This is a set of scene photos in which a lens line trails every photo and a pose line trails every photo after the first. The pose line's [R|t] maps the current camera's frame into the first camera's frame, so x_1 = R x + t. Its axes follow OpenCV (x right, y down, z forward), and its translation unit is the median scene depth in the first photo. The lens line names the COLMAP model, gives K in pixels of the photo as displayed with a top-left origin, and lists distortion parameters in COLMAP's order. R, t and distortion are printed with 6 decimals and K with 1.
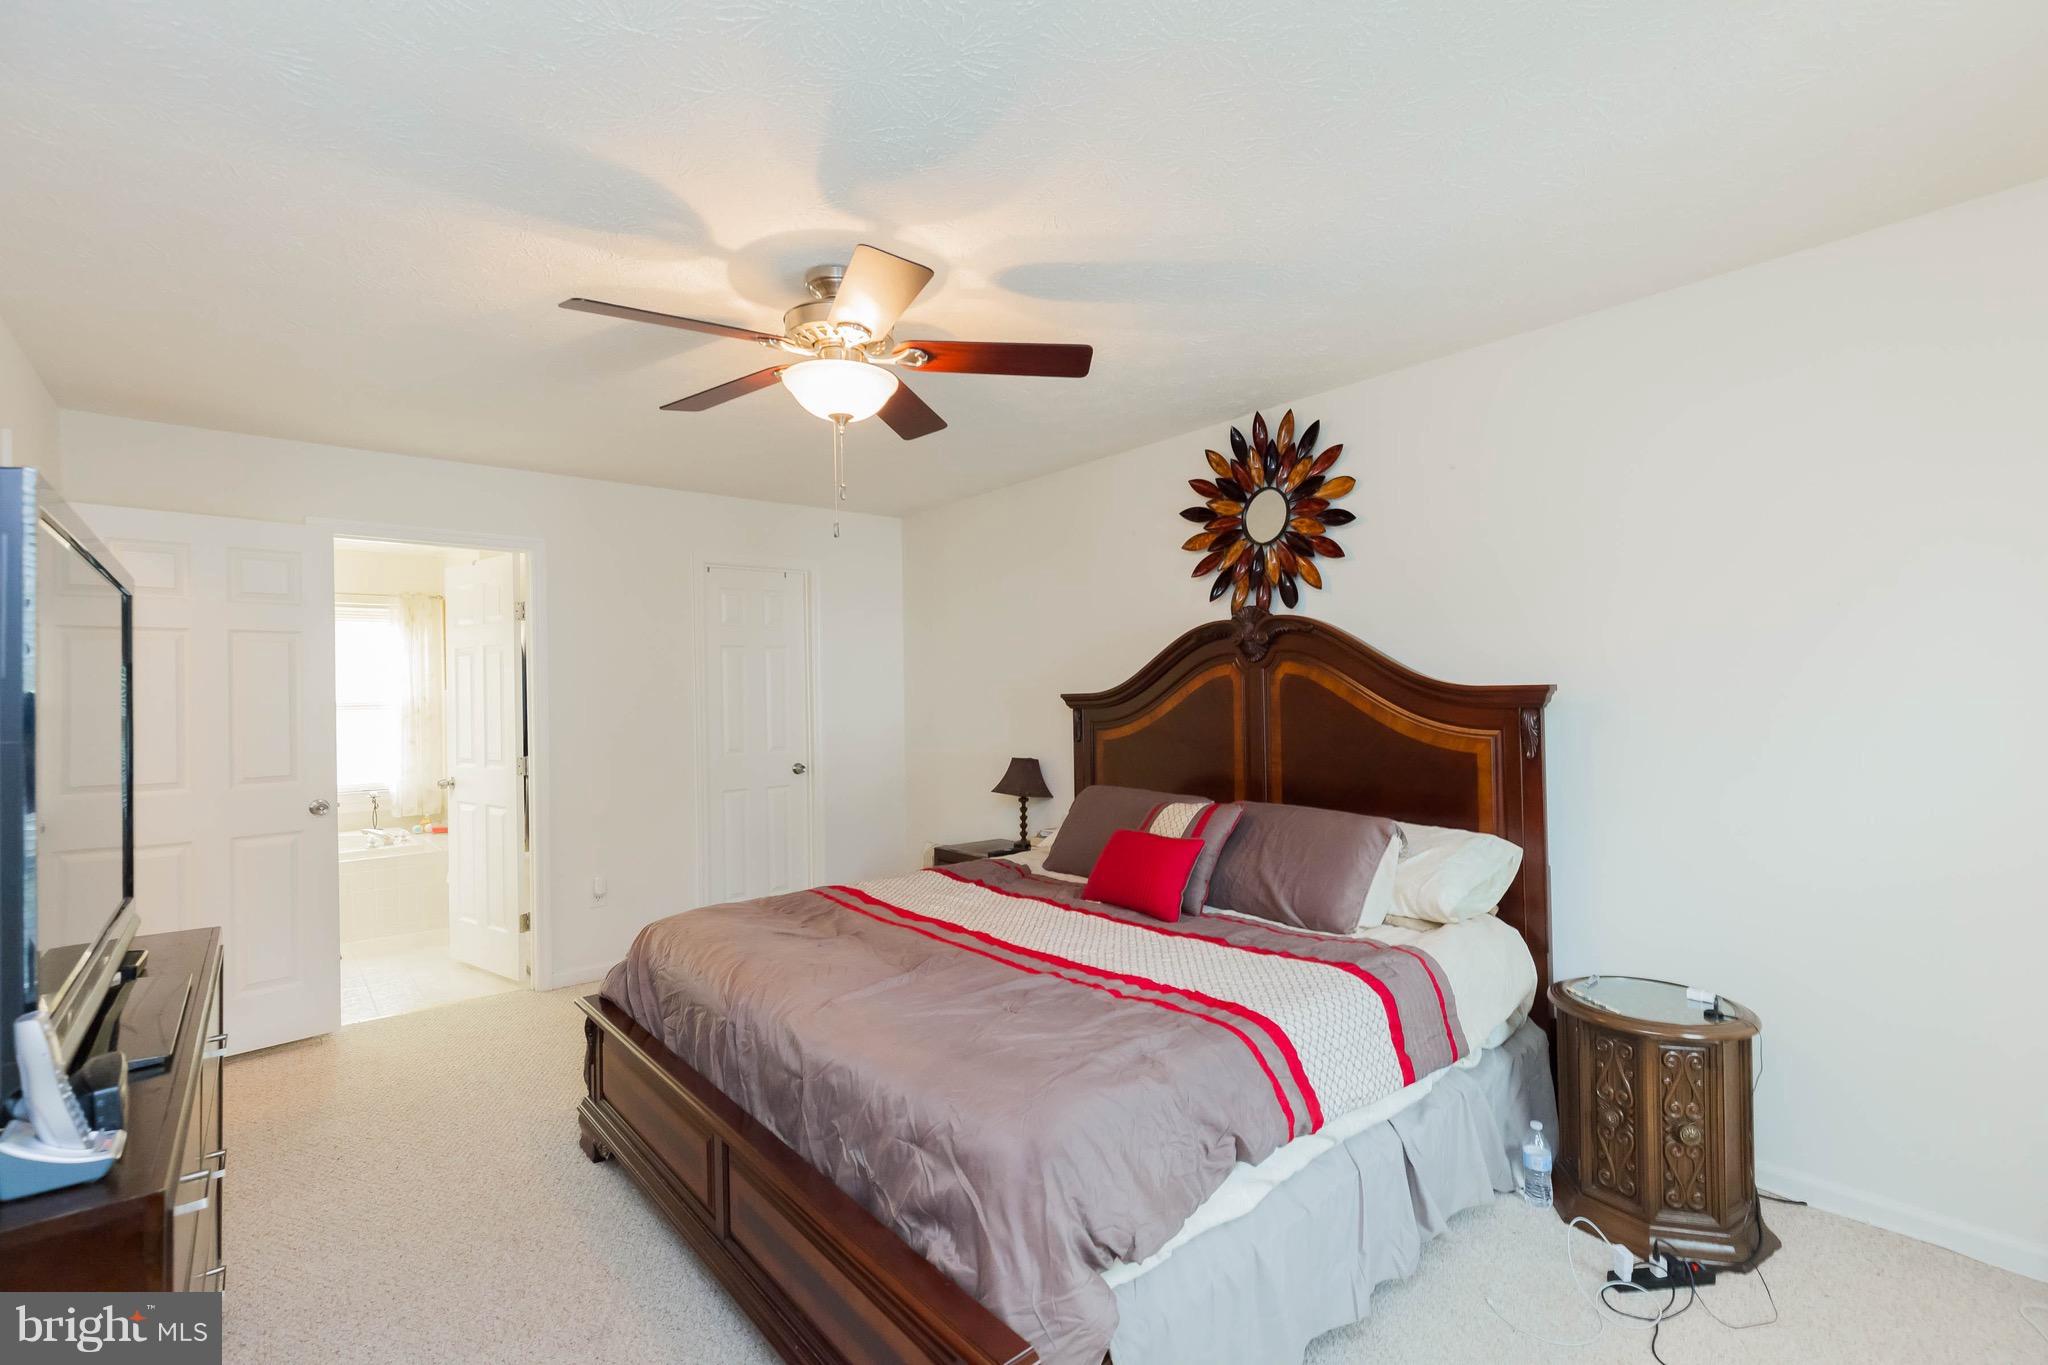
lens RADIAL K [[931.2, 0, 1036.4], [0, 931.2, 687.8], [0, 0, 1]] dist [0.000595, -0.000059]
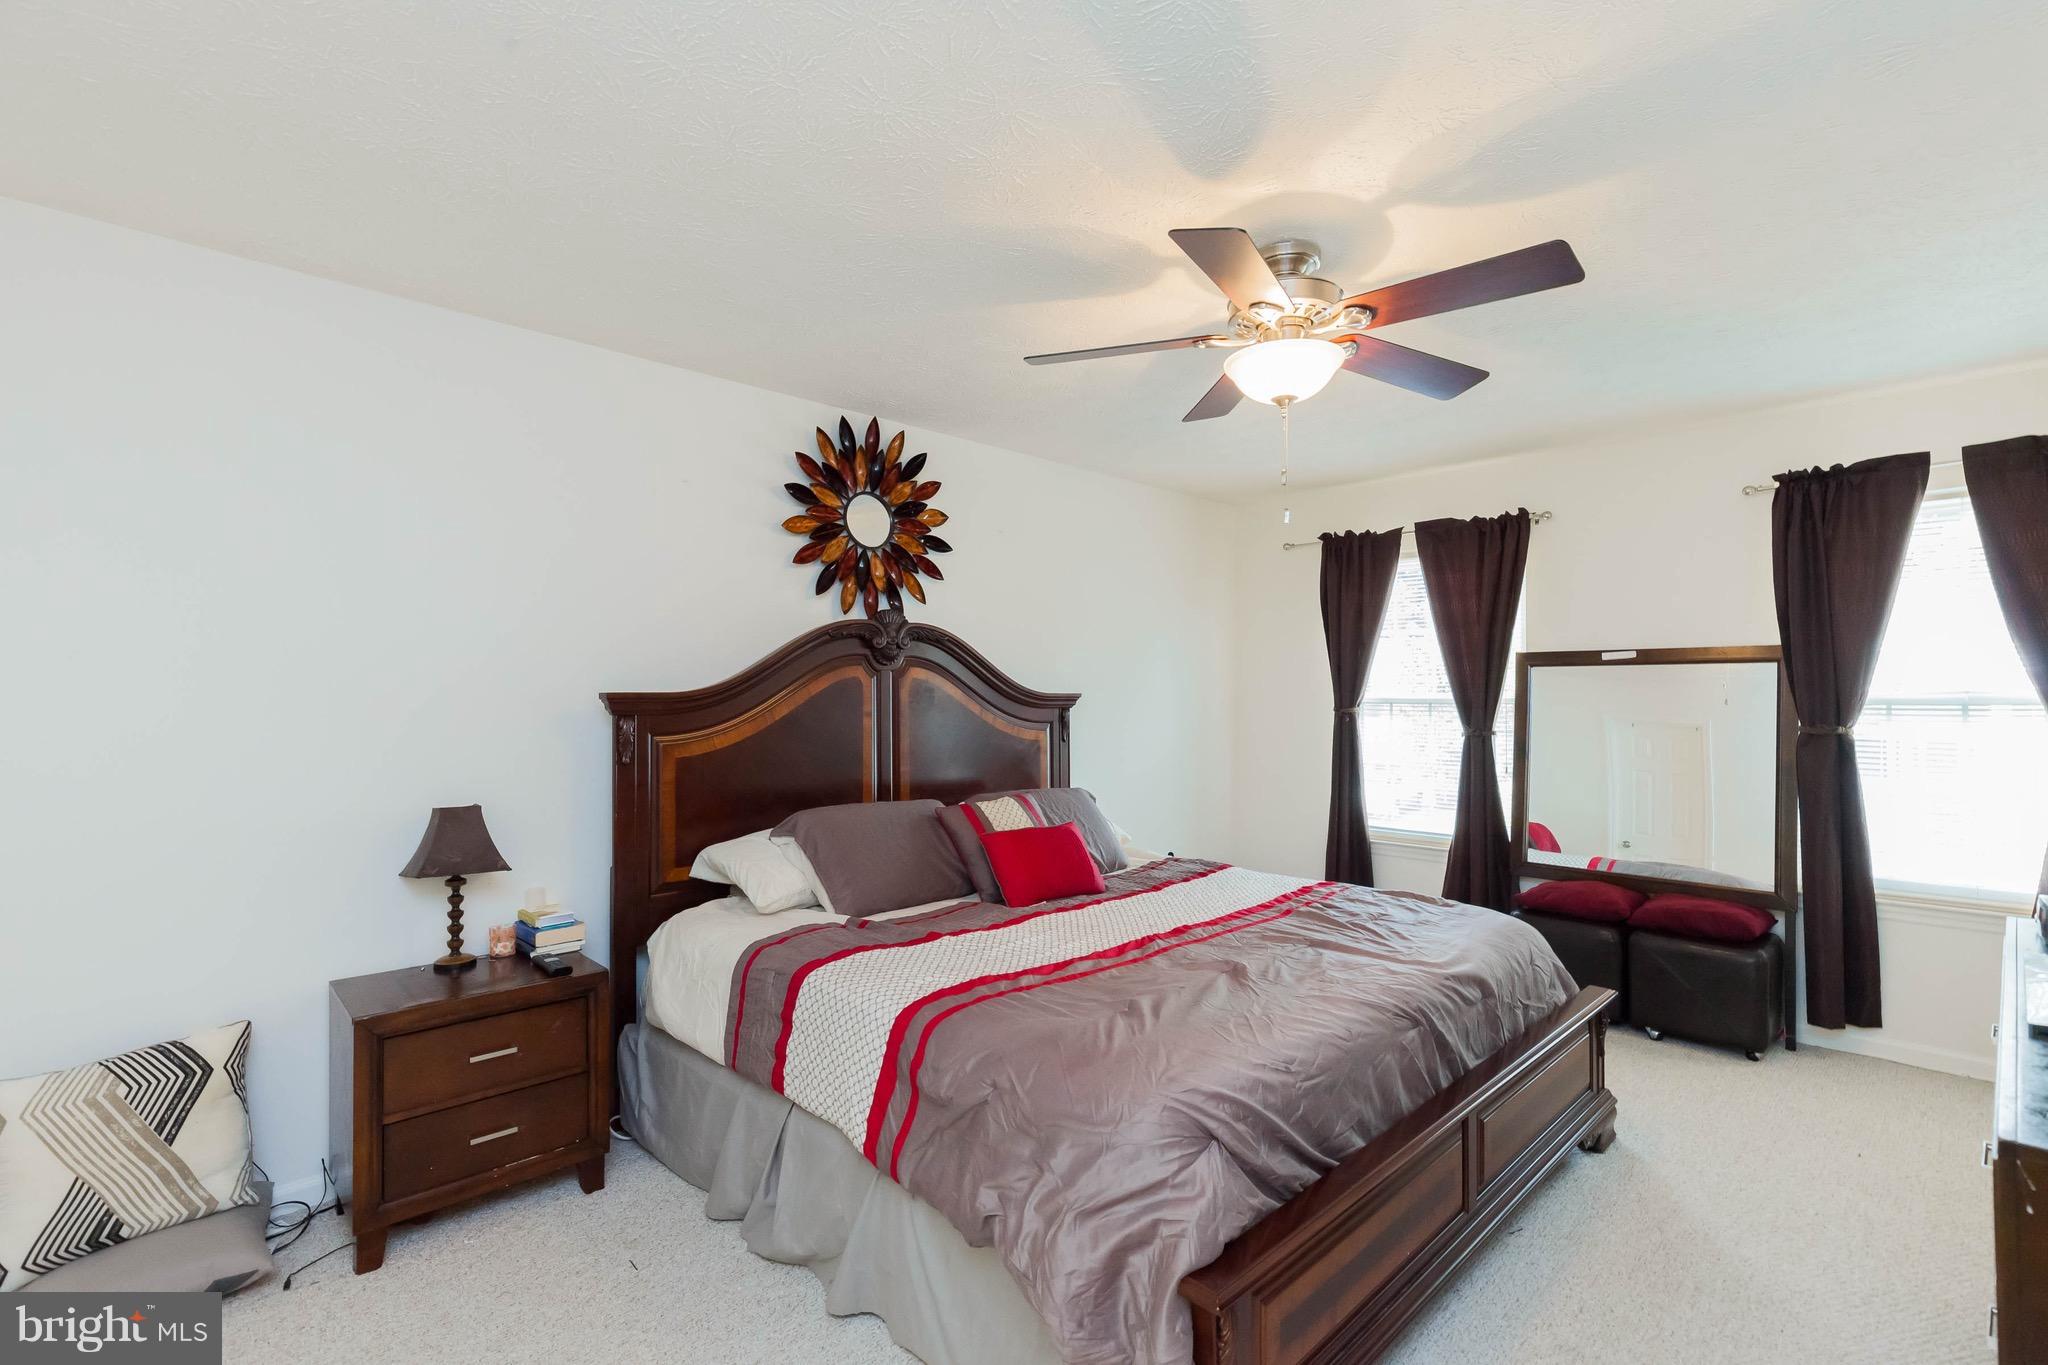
lens RADIAL K [[931.2, 0, 1036.4], [0, 931.2, 687.8], [0, 0, 1]] dist [0.000595, -0.000059]
pose [[-0.072913, 0.022974, 0.997074, -0.764805], [-0.004389, 0.999718, -0.023356, 0.019420], [-0.997329, -0.006079, -0.072792, 0.885851]]
